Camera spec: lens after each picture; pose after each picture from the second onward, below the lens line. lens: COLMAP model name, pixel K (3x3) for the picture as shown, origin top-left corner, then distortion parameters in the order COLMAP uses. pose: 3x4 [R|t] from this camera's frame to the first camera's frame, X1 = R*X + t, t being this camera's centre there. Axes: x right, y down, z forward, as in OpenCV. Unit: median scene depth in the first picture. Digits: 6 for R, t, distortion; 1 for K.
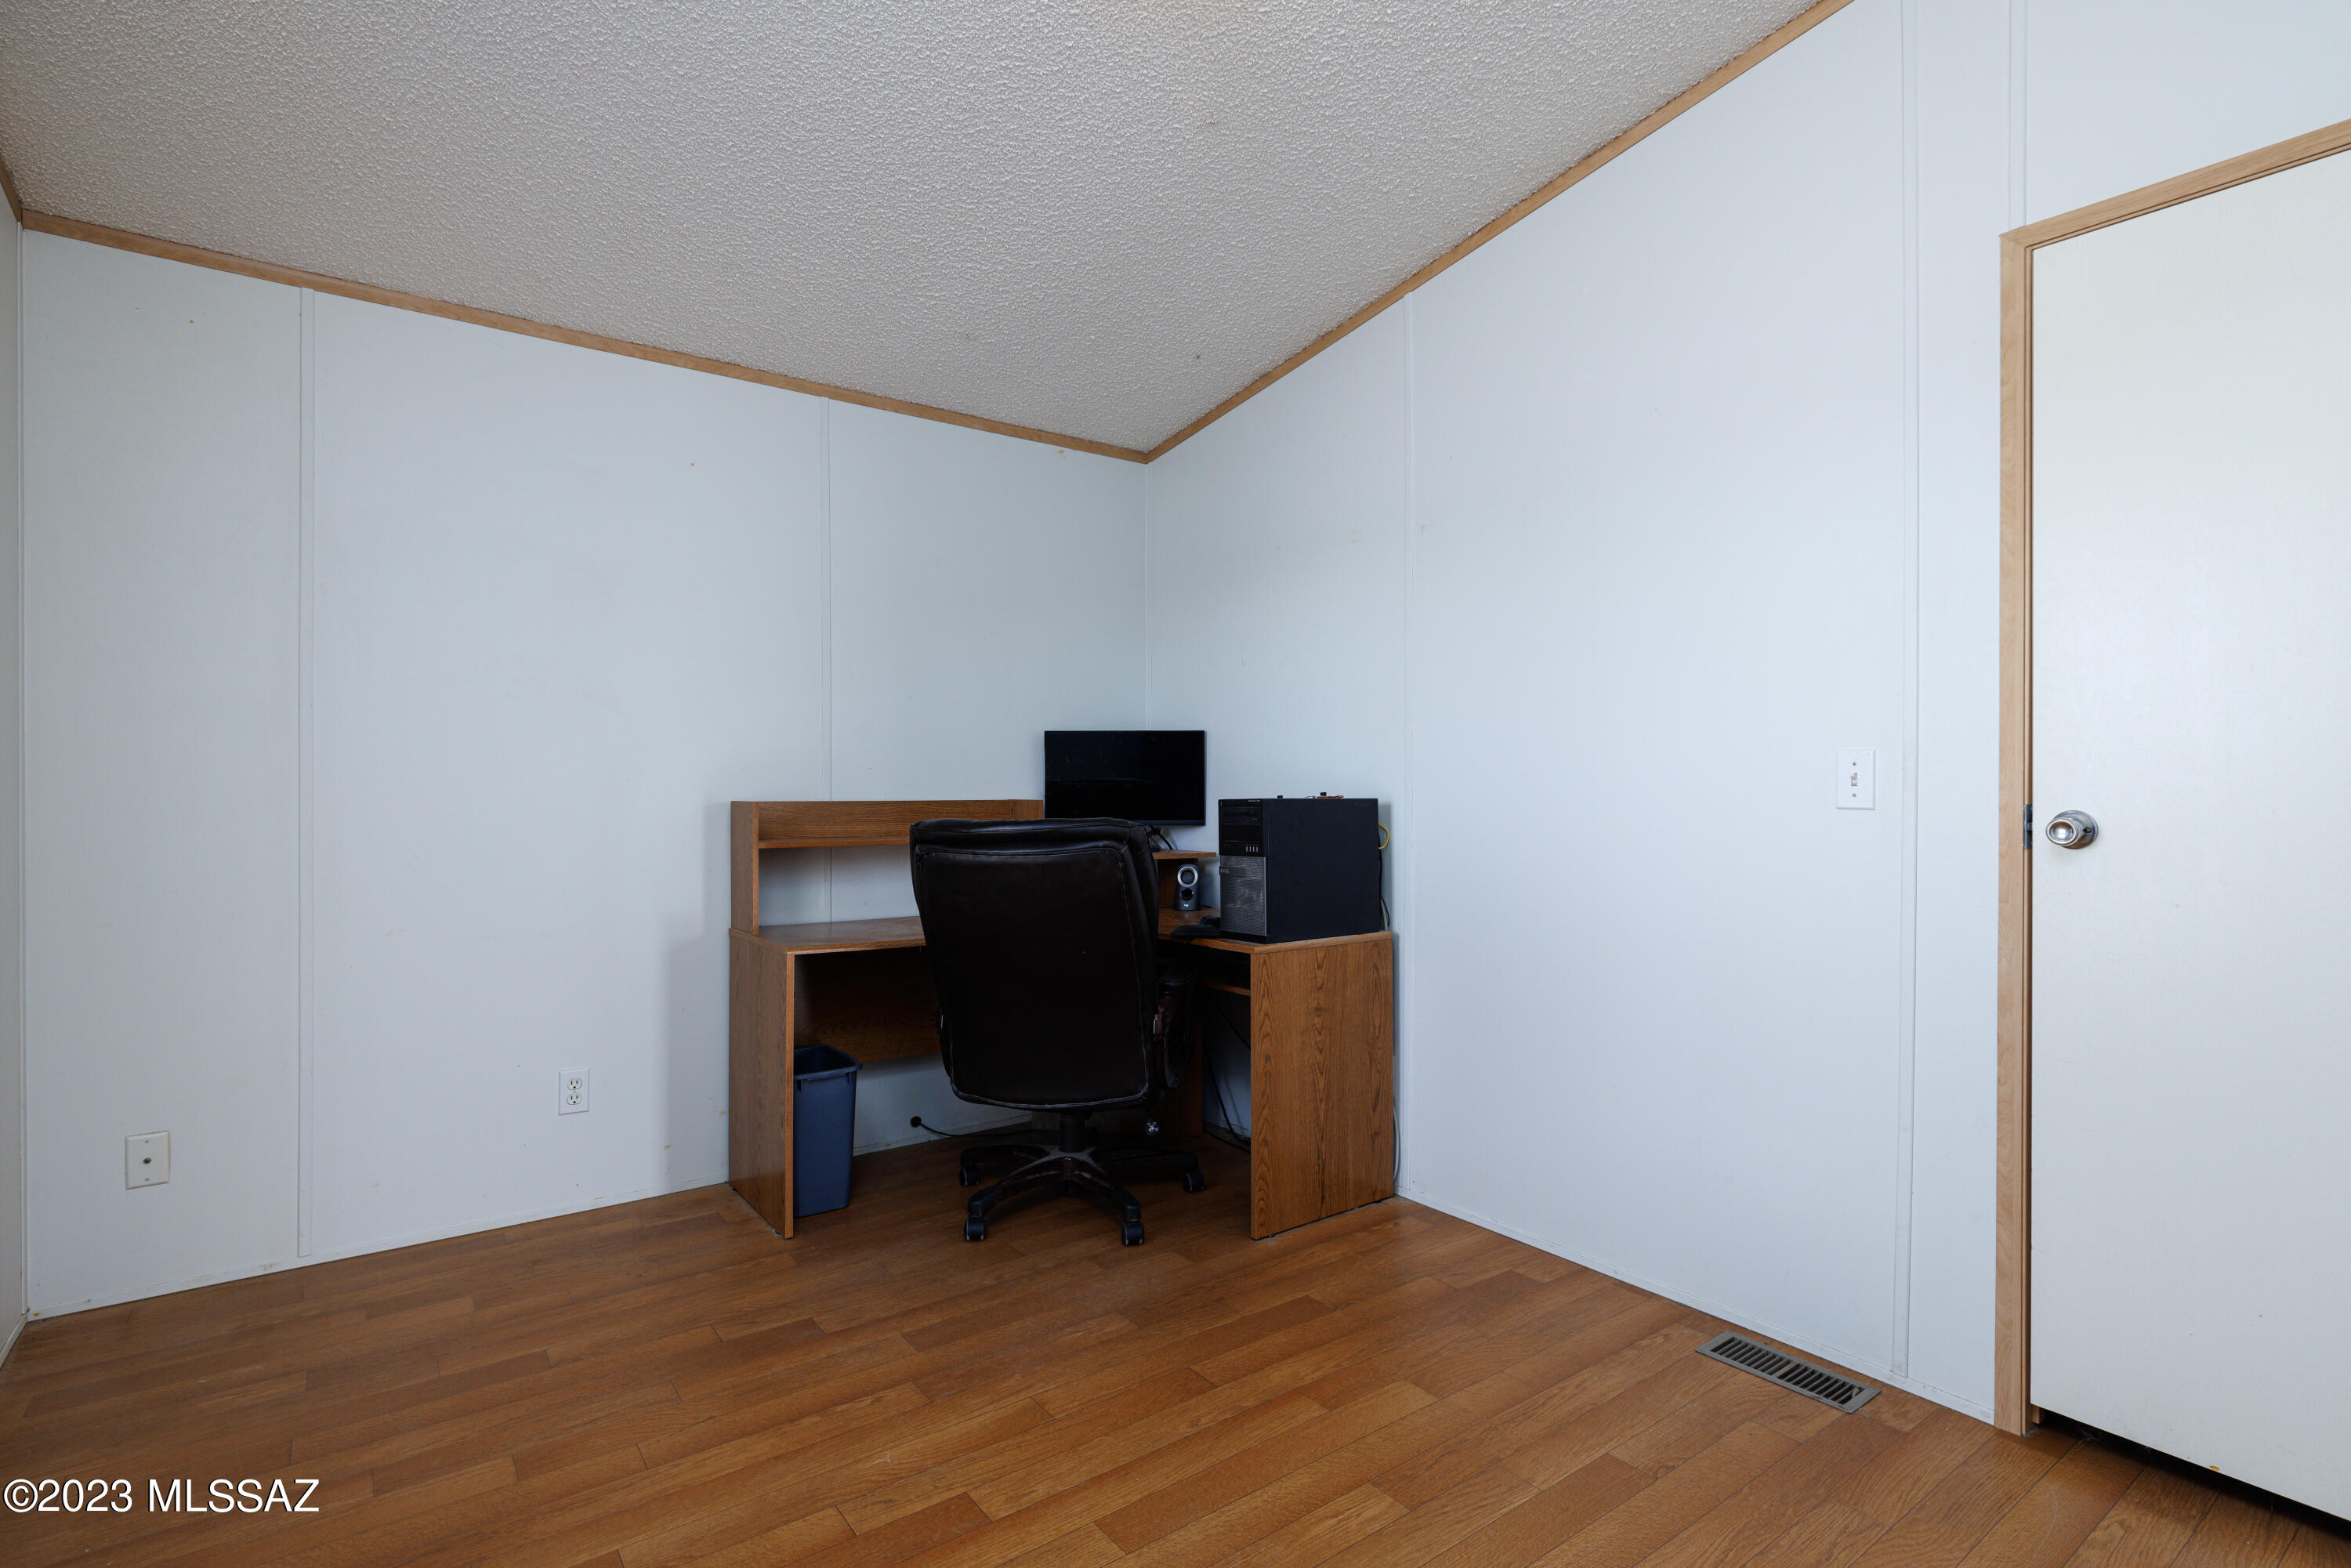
lens RADIAL K [[1134.8, 0, 1179.1], [0, 1134.8, 797.4], [0, 0, 1]] dist [-0.002471, -0.000262]
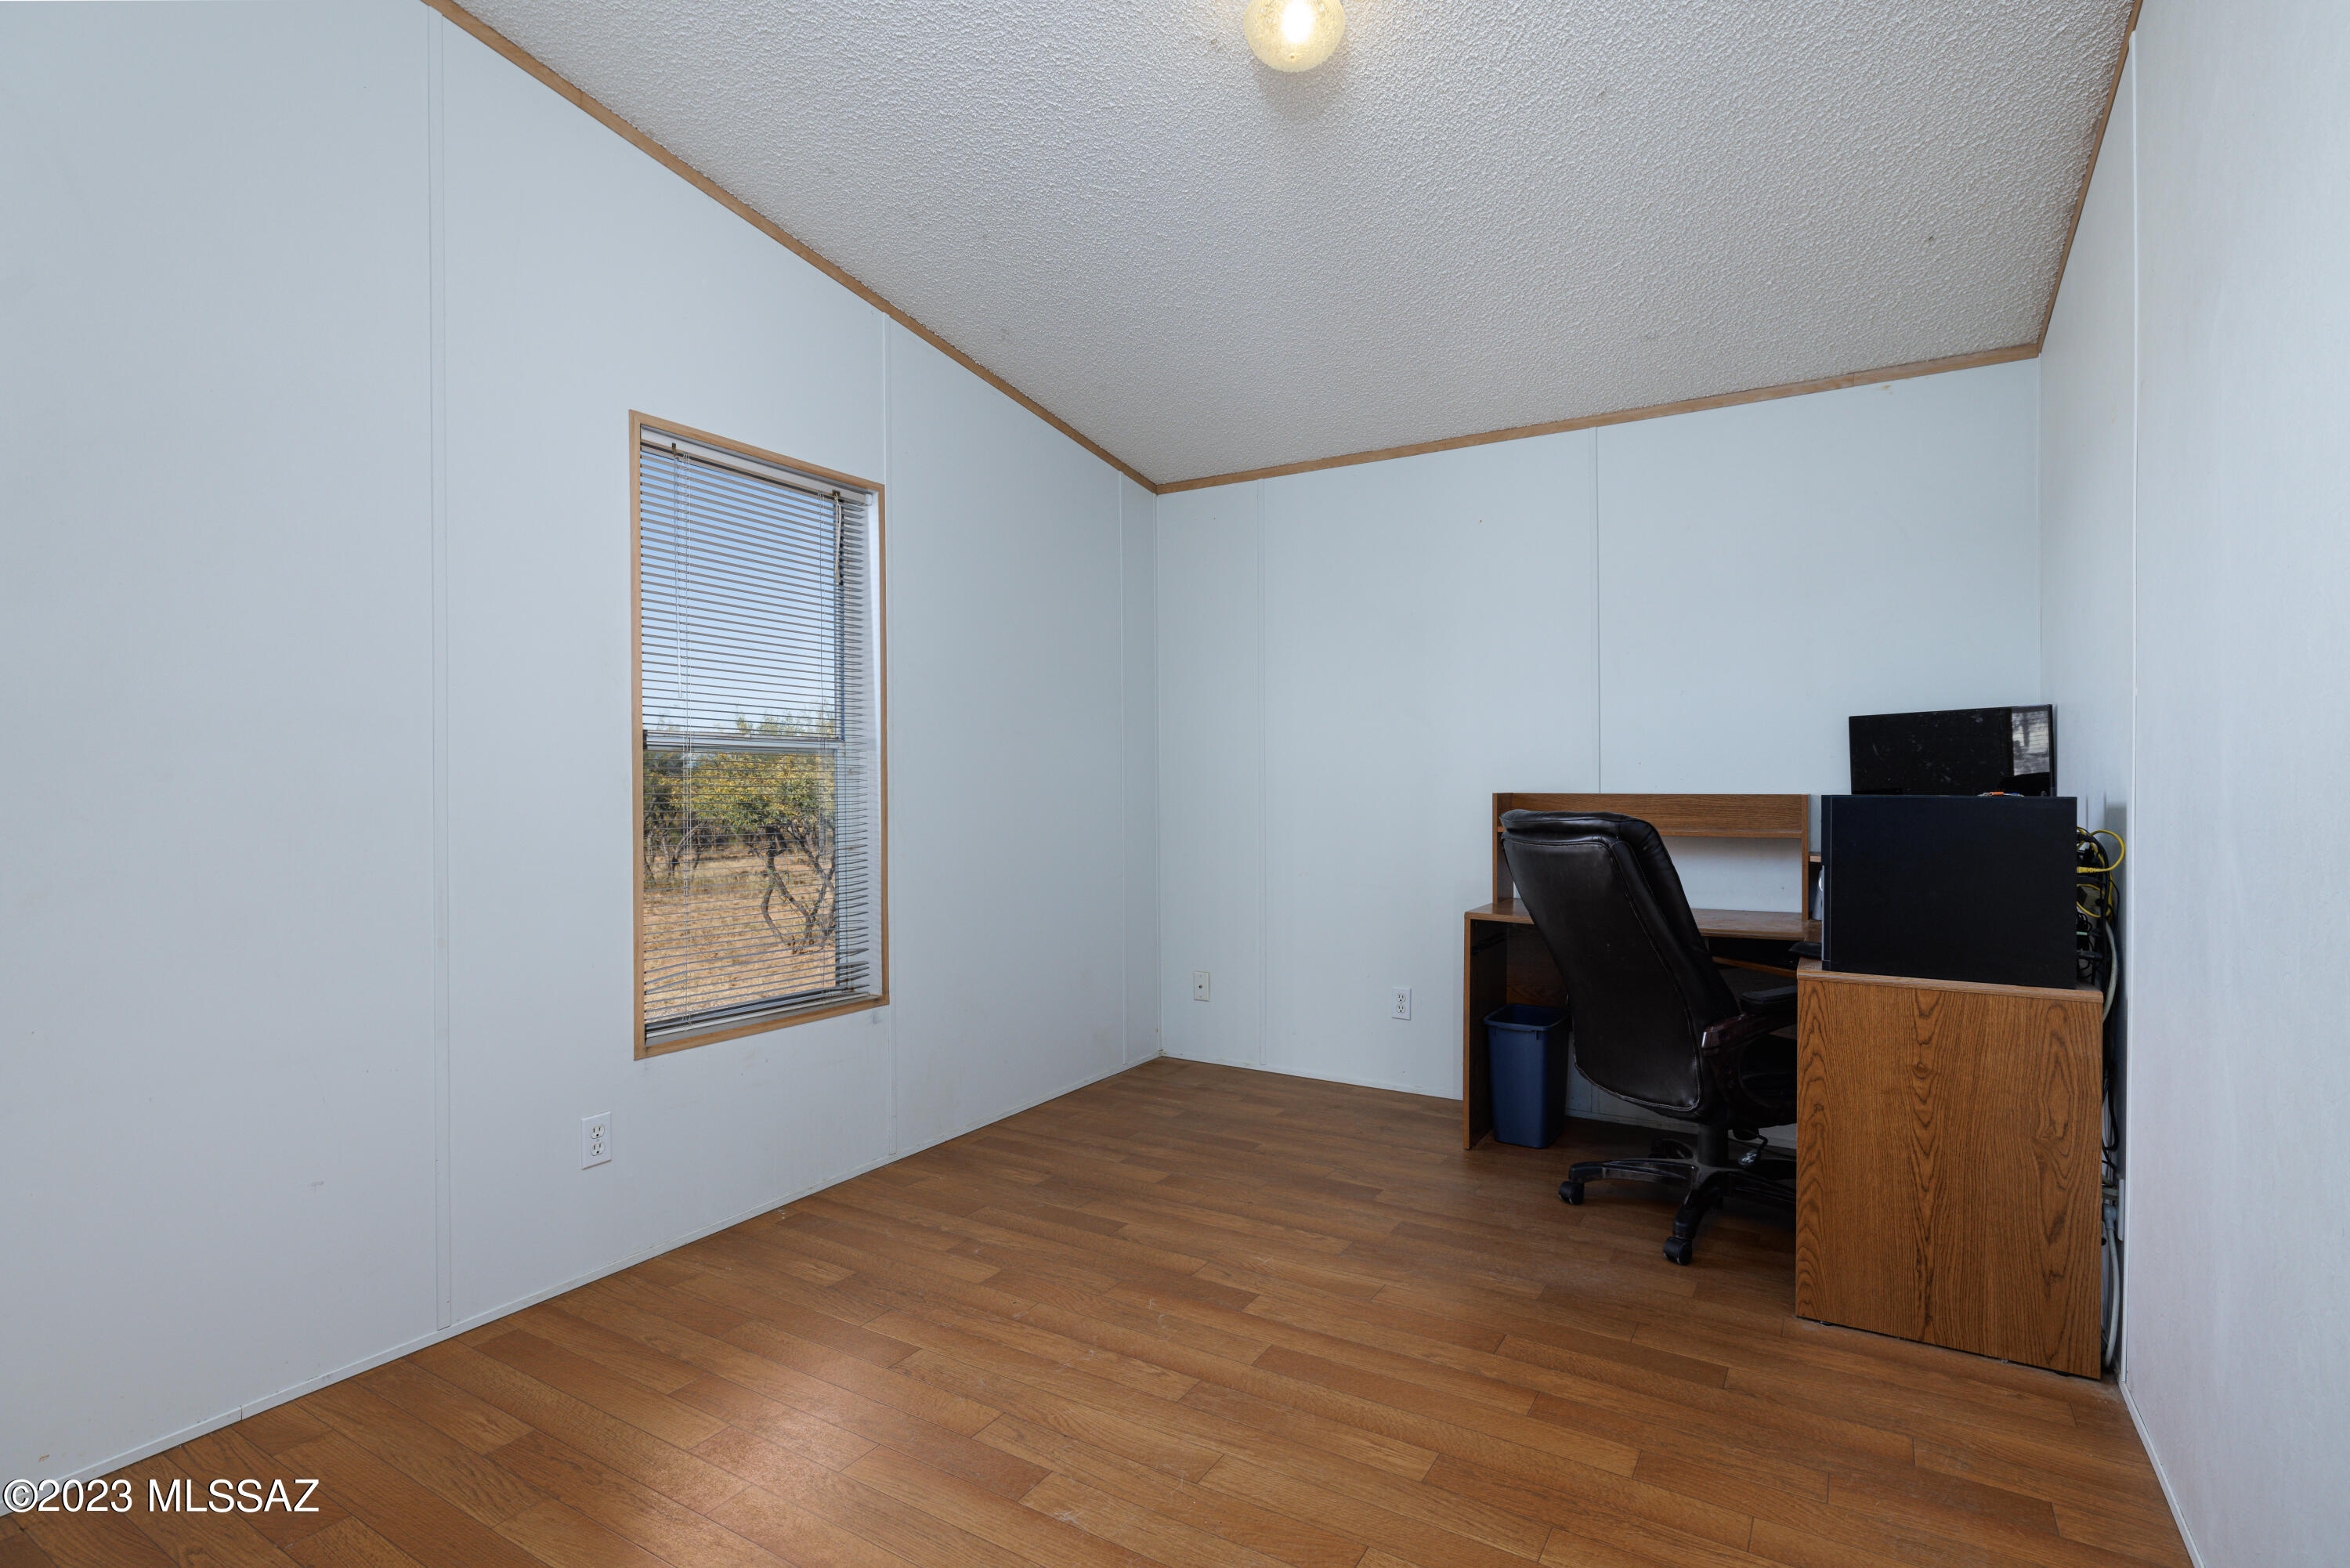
lens RADIAL K [[1134.3, 0, 1181.5], [0, 1134.3, 805.2], [0, 0, 1]] dist [-0.002471, -0.000262]
pose [[0.364433, 0.017773, -0.931060, 0.717185], [-0.003655, 0.999837, 0.017655, -0.004514], [0.931222, -0.003031, 0.364439, 0.279810]]
